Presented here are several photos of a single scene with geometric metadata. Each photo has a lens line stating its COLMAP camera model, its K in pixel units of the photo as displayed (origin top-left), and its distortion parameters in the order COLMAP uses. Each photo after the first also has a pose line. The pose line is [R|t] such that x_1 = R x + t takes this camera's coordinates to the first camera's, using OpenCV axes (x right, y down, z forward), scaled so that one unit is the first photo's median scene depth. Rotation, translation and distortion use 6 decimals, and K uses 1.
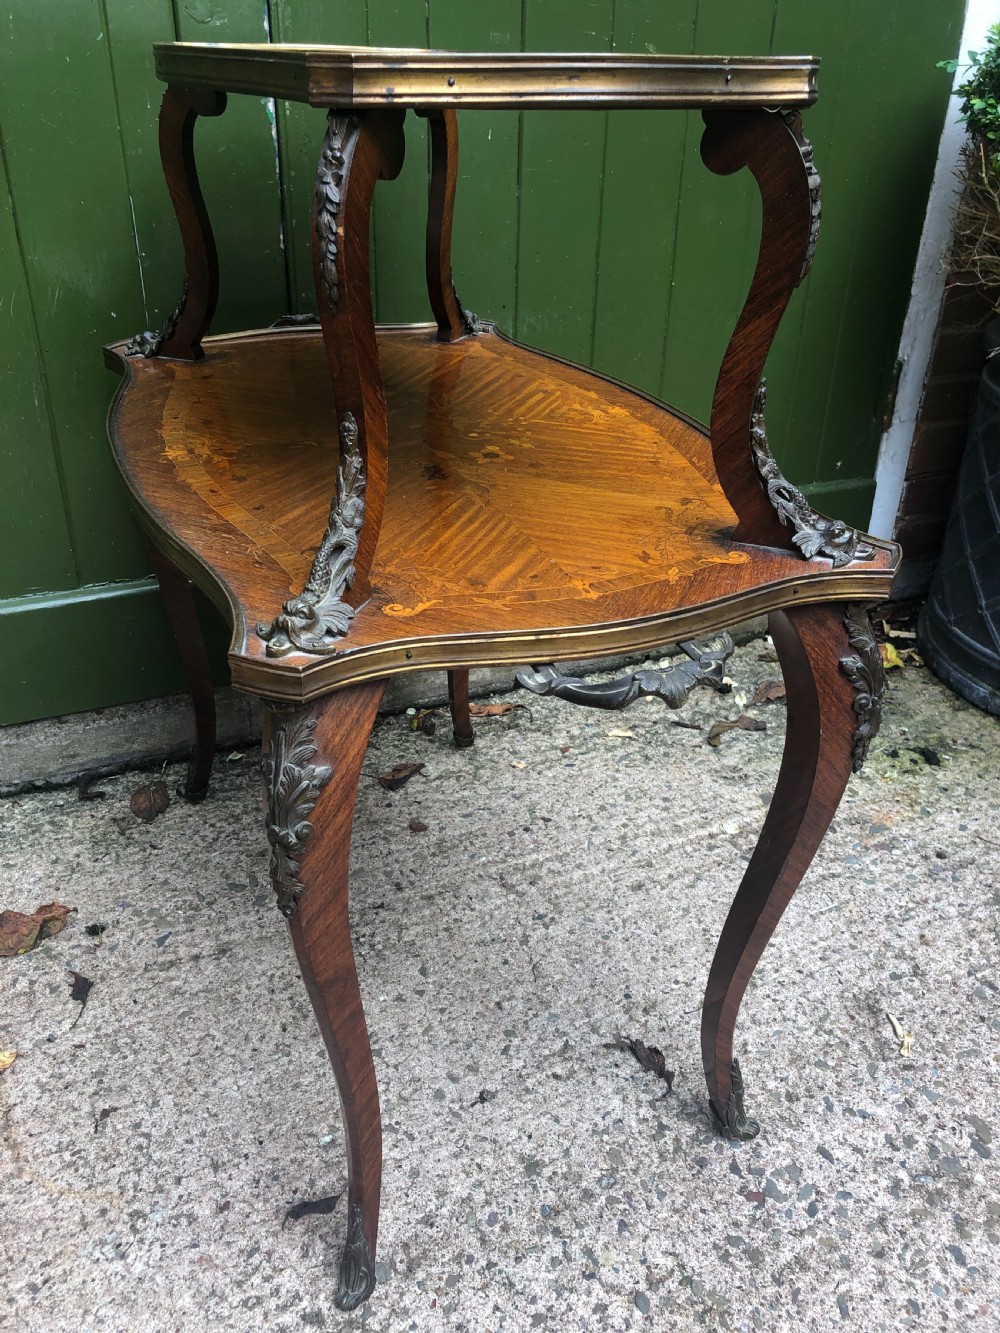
lens RADIAL K [[1078.9, 0, 493.6], [0, 1078.9, 659.6], [0, 0, 1]] dist [0.050787, -0.086559]
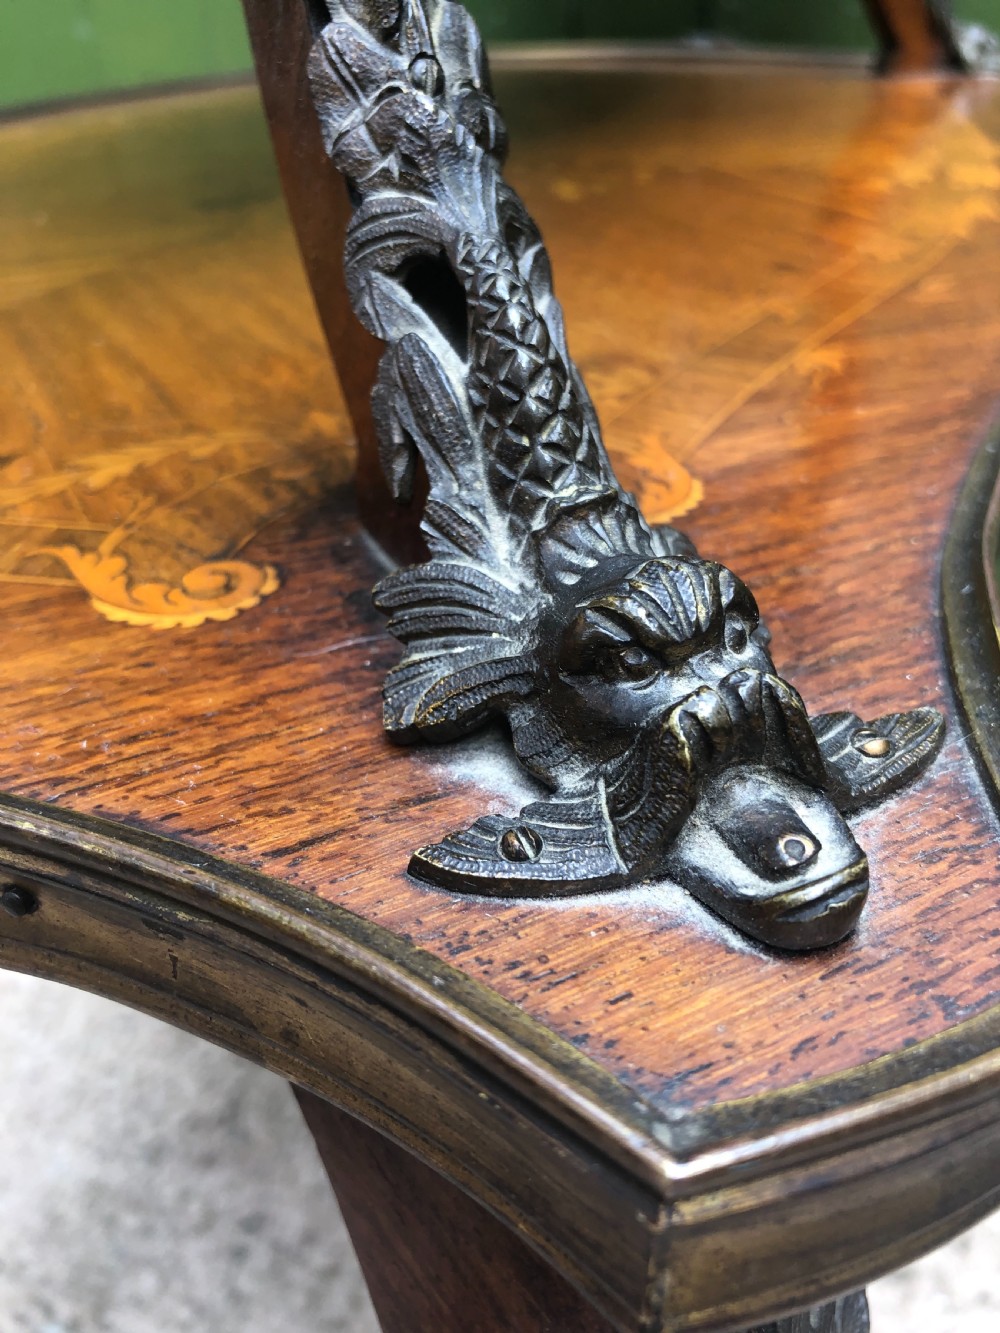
lens RADIAL K [[1138.5, 0, 500.0], [0, 1138.5, 668.1], [0, 0, 1]] dist [-0.012631, -0.004562]
pose [[0.724667, 0.344376, -0.596877, 0.229737], [-0.306297, 0.936874, 0.168668, -0.078251], [0.617284, 0.060594, 0.784404, 0.516415]]
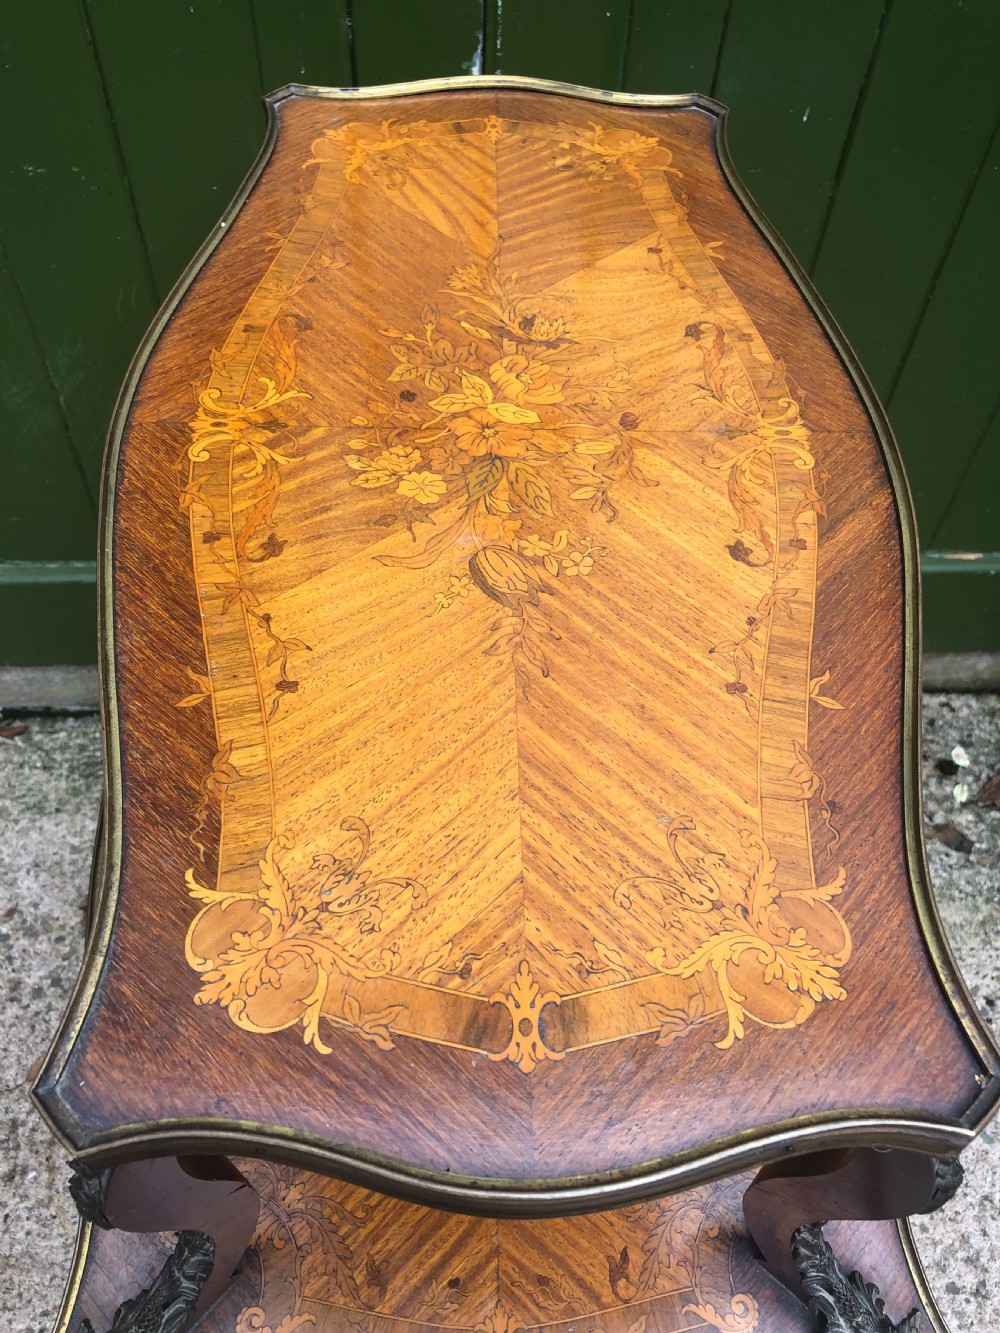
lens RADIAL K [[1091.1, 0, 498.1], [0, 1091.1, 665.5], [0, 0, 1]] dist [0.006962, -0.000196]
pose [[0.935897, 0.285737, -0.206036, 0.058193], [-0.183930, 0.895181, 0.405982, -0.451484], [0.300444, -0.342061, 0.890353, 0.256177]]
